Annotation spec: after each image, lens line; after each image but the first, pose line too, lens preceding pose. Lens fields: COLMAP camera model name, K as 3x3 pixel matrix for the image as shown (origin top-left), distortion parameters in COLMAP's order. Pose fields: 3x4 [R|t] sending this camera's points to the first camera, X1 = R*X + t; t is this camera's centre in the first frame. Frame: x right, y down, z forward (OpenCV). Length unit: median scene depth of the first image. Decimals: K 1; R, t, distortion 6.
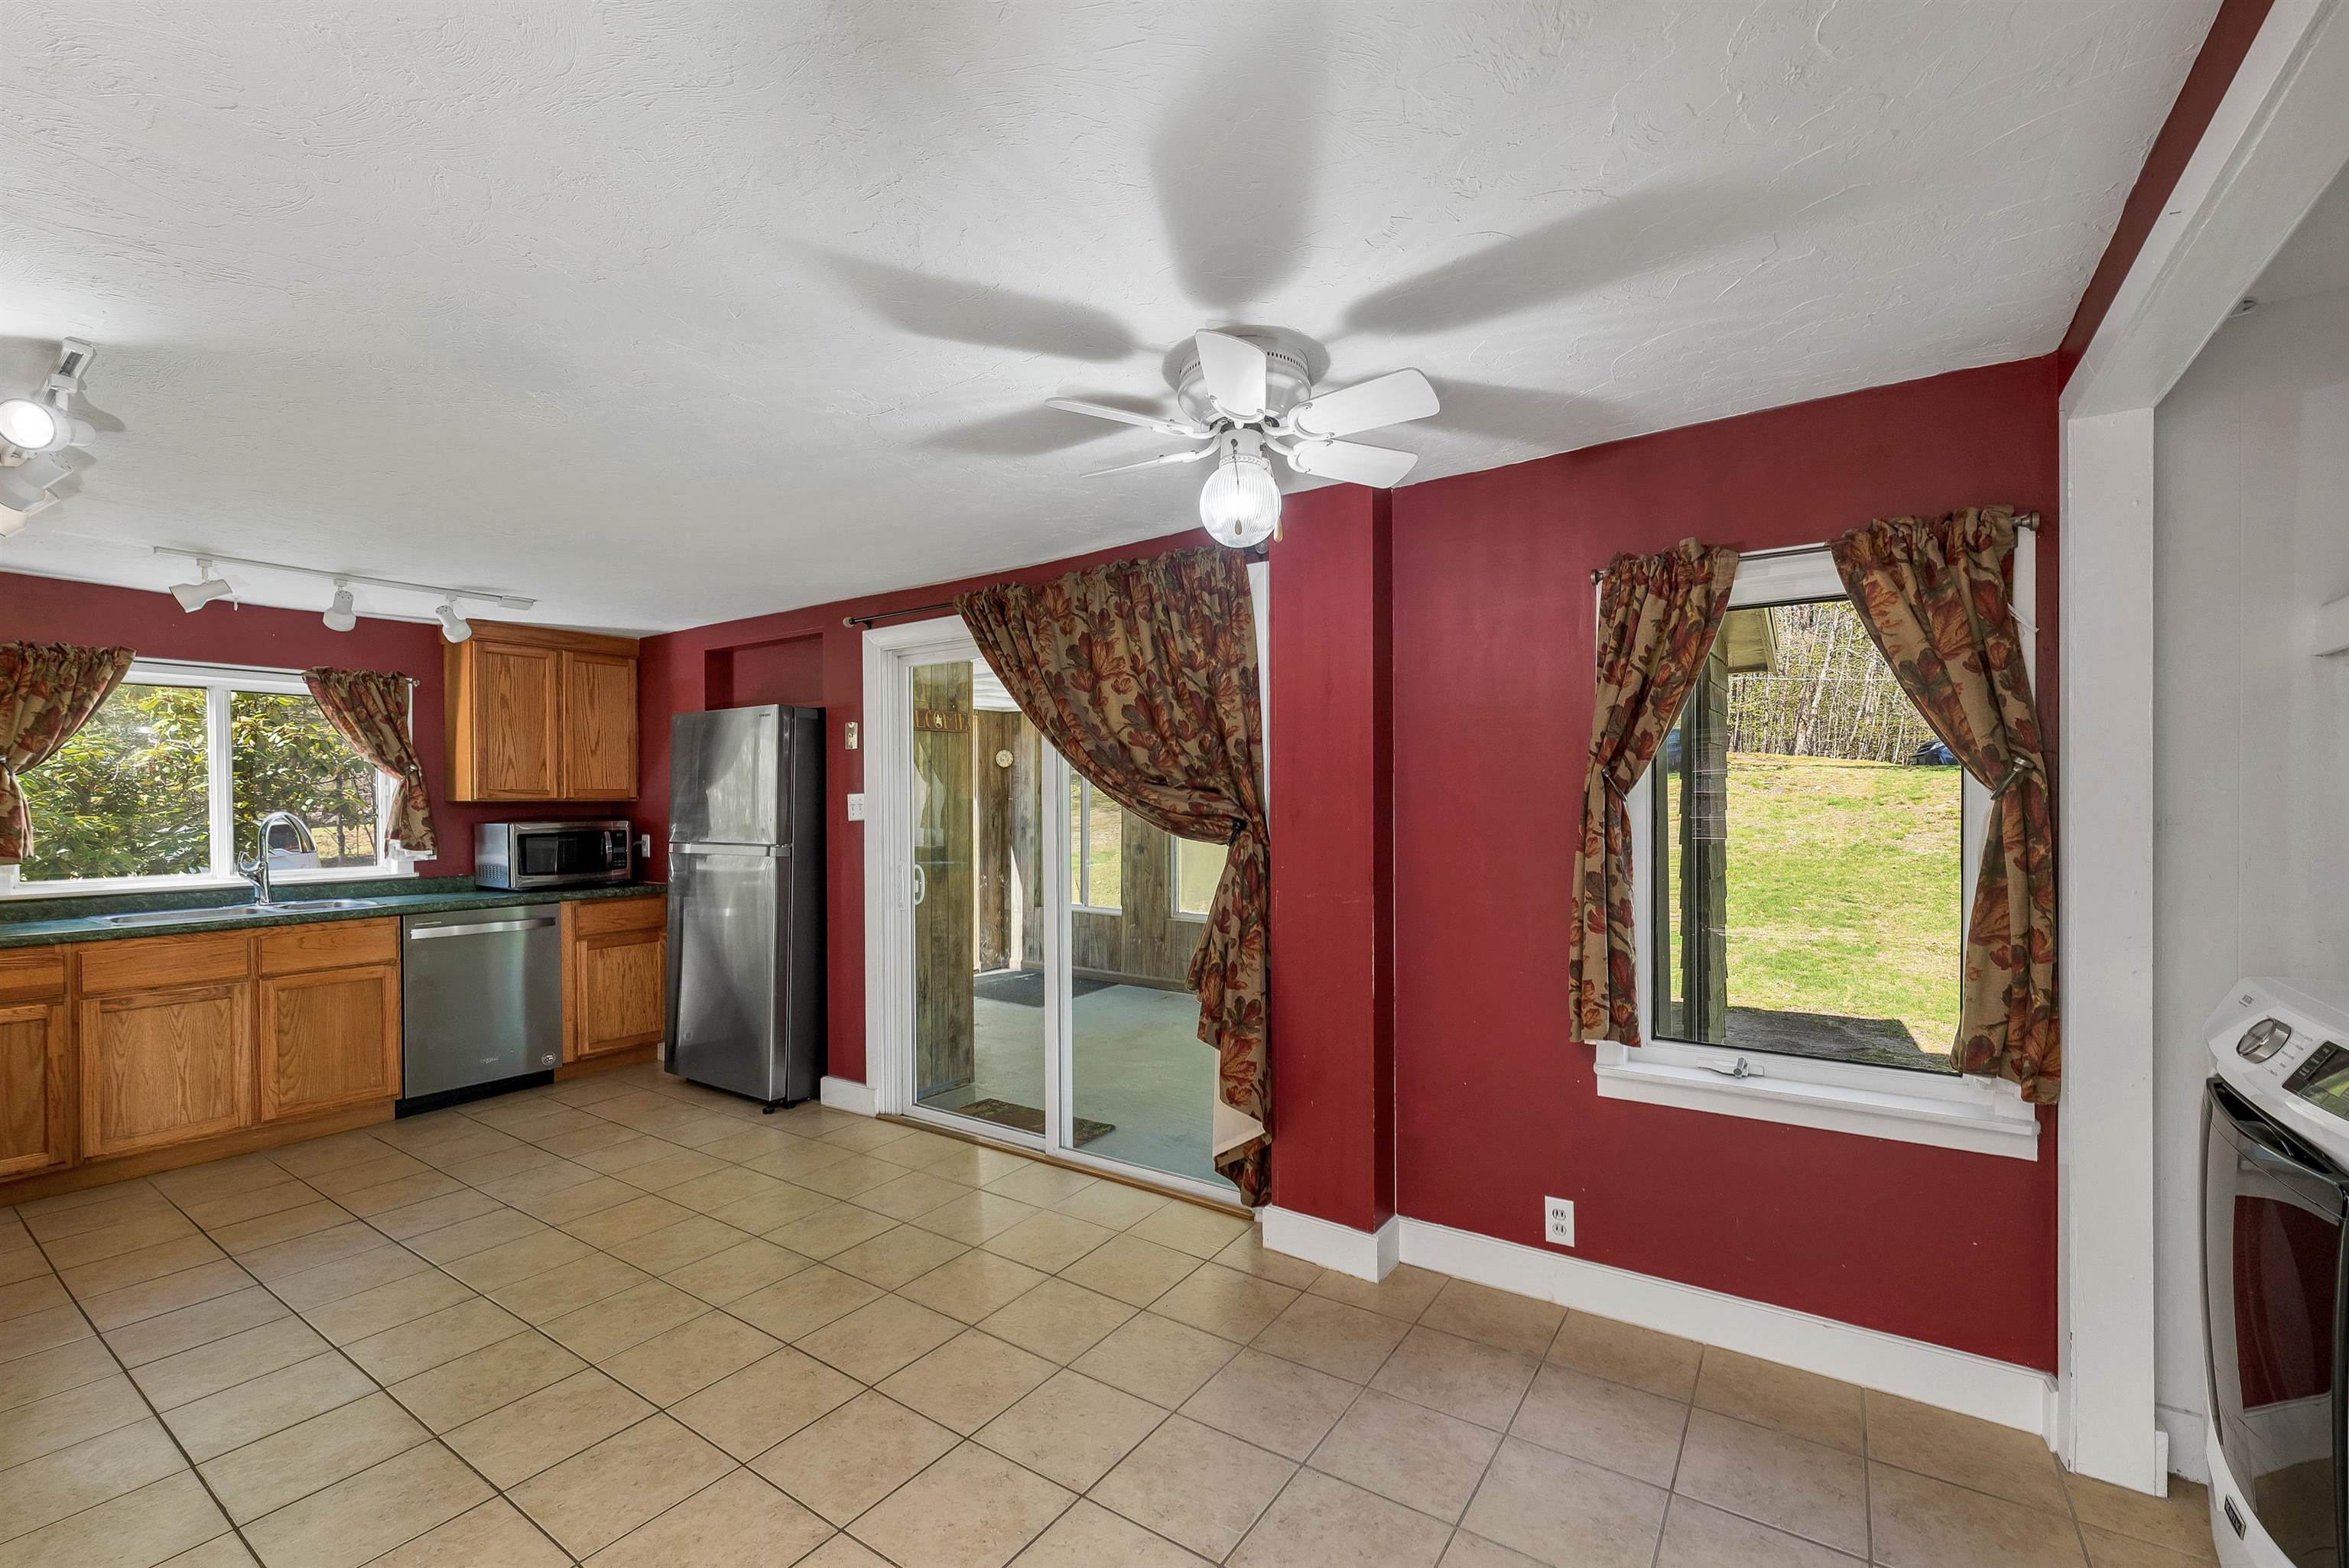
lens RADIAL K [[982.8, 0, 1179.6], [0, 982.8, 805.0], [0, 0, 1]] dist [0.000209, -0.000085]
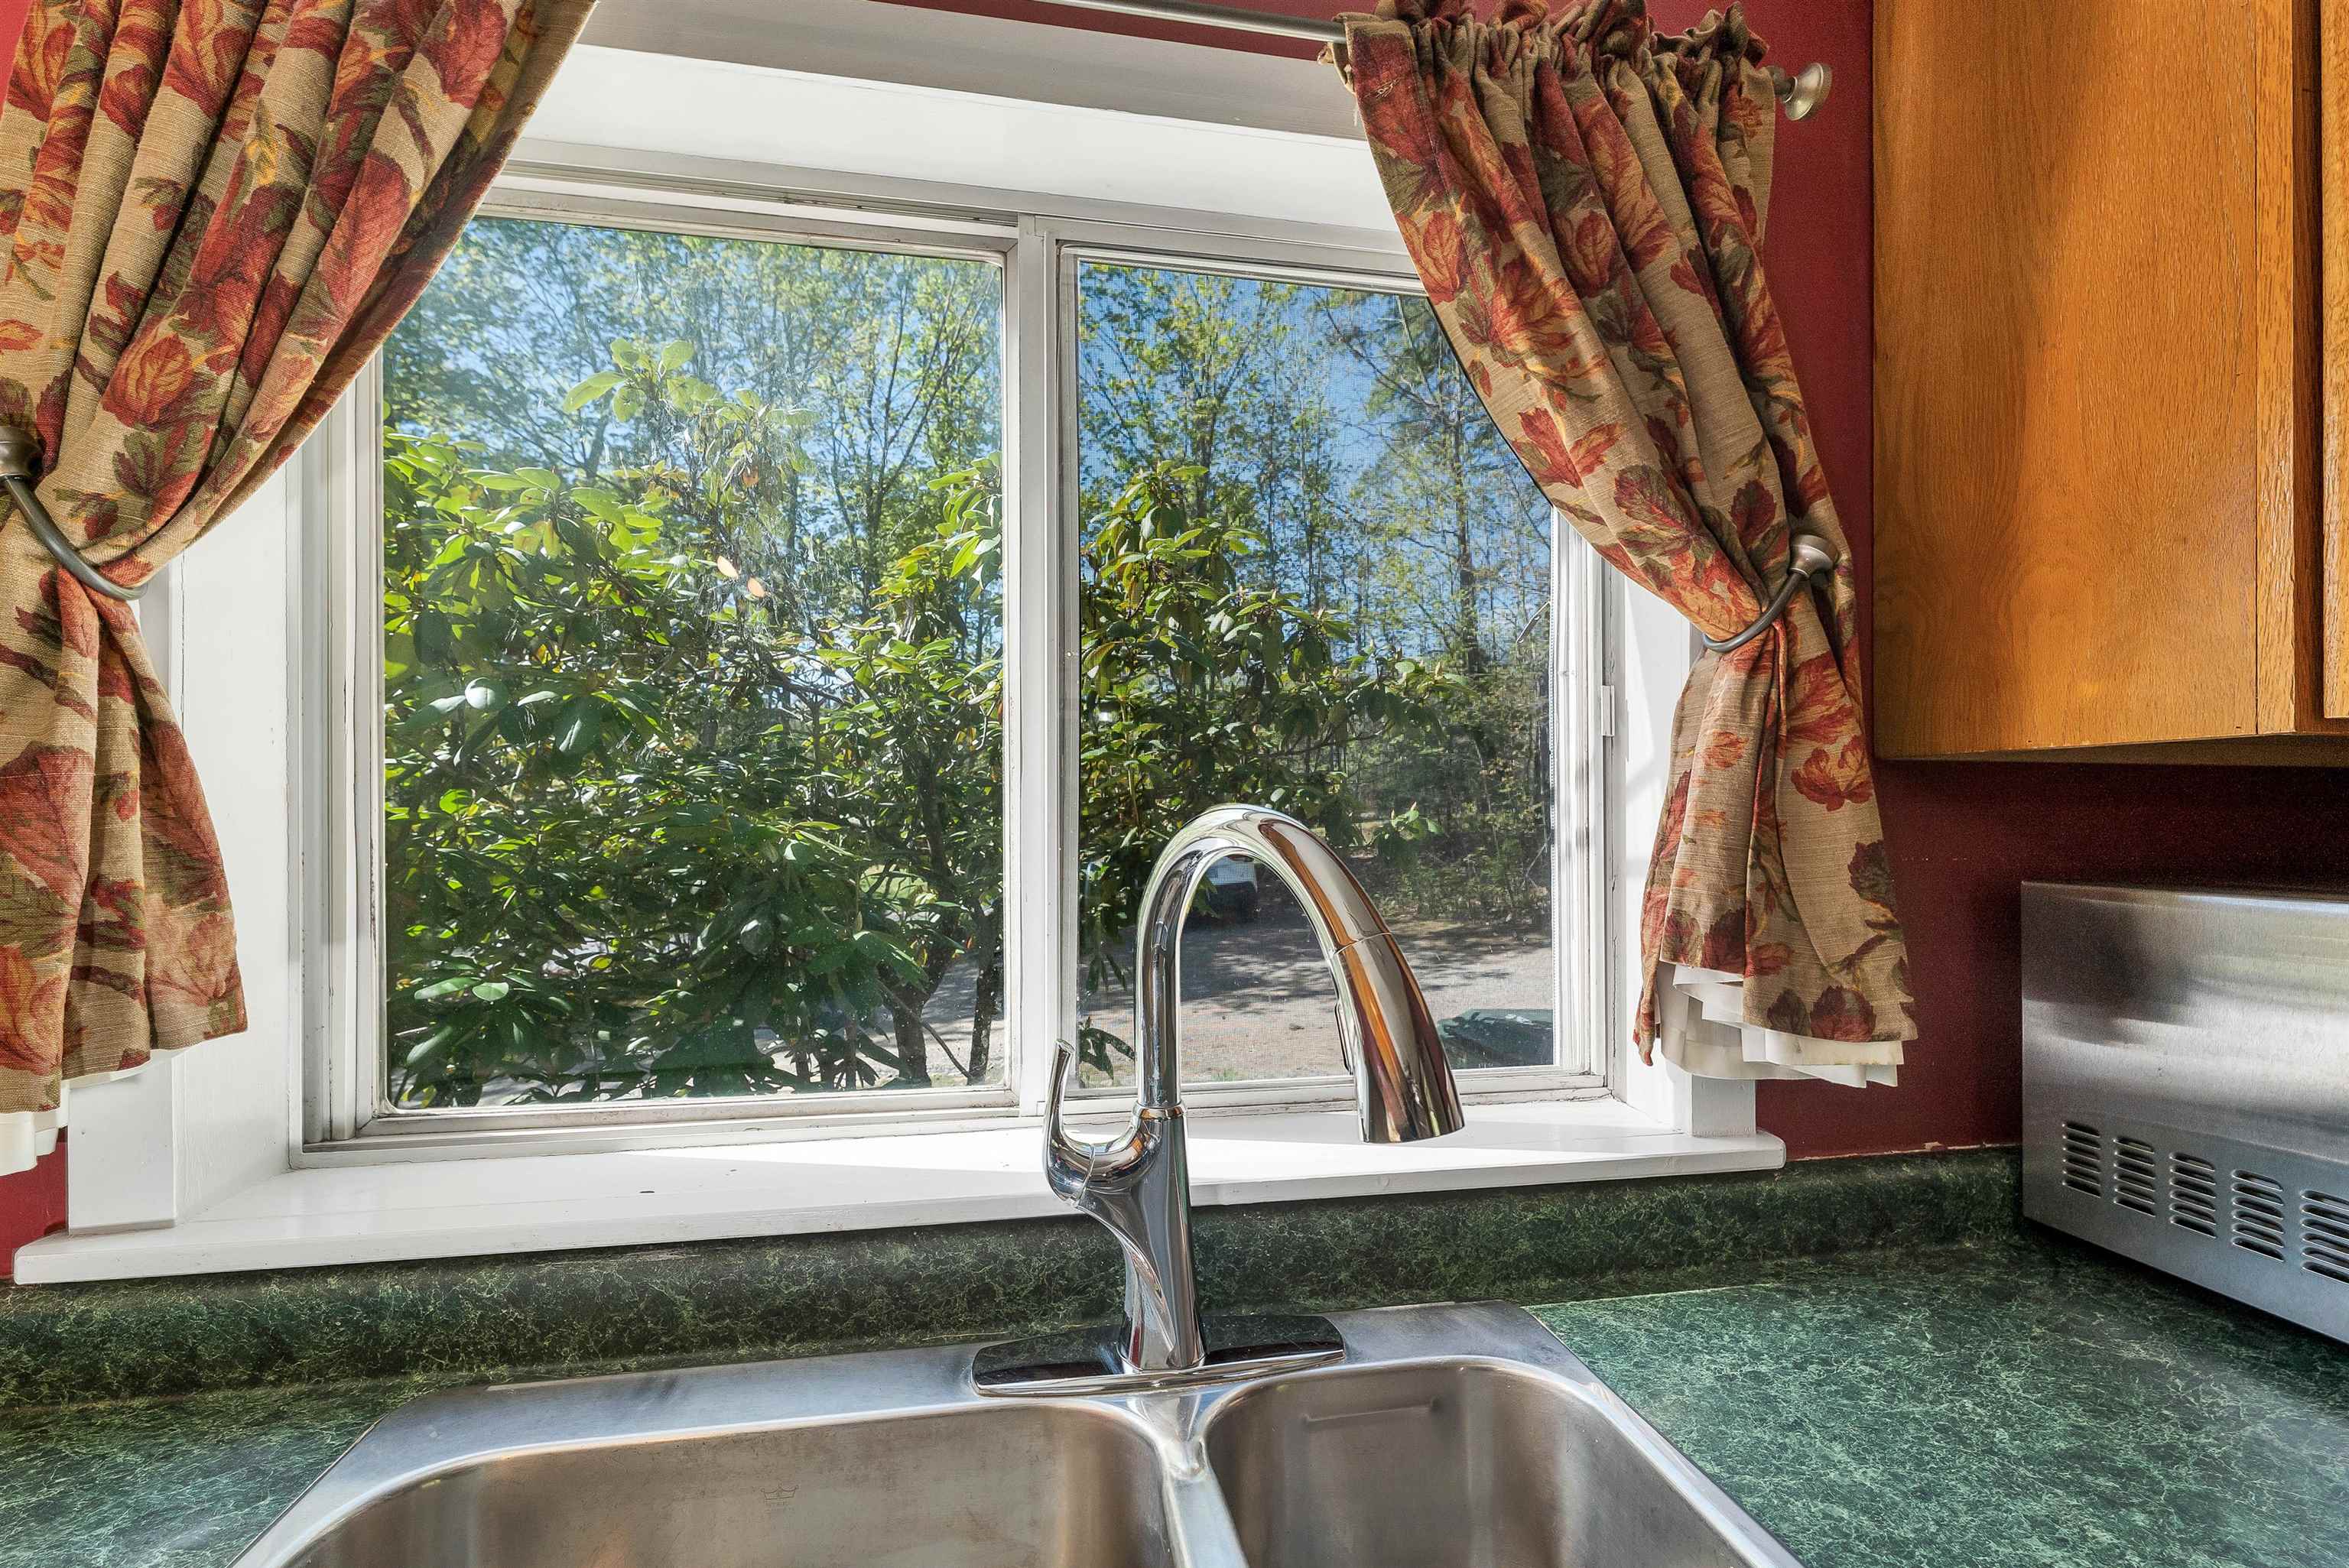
lens RADIAL K [[982.8, 0, 1179.6], [0, 982.8, 805.0], [0, 0, 1]] dist [0.000209, -0.000085]
pose [[0.703672, -0.000458, -0.710524, -0.870718], [-0.008314, 0.999926, -0.008878, 0.009609], [0.710476, 0.012154, 0.703616, 0.948778]]
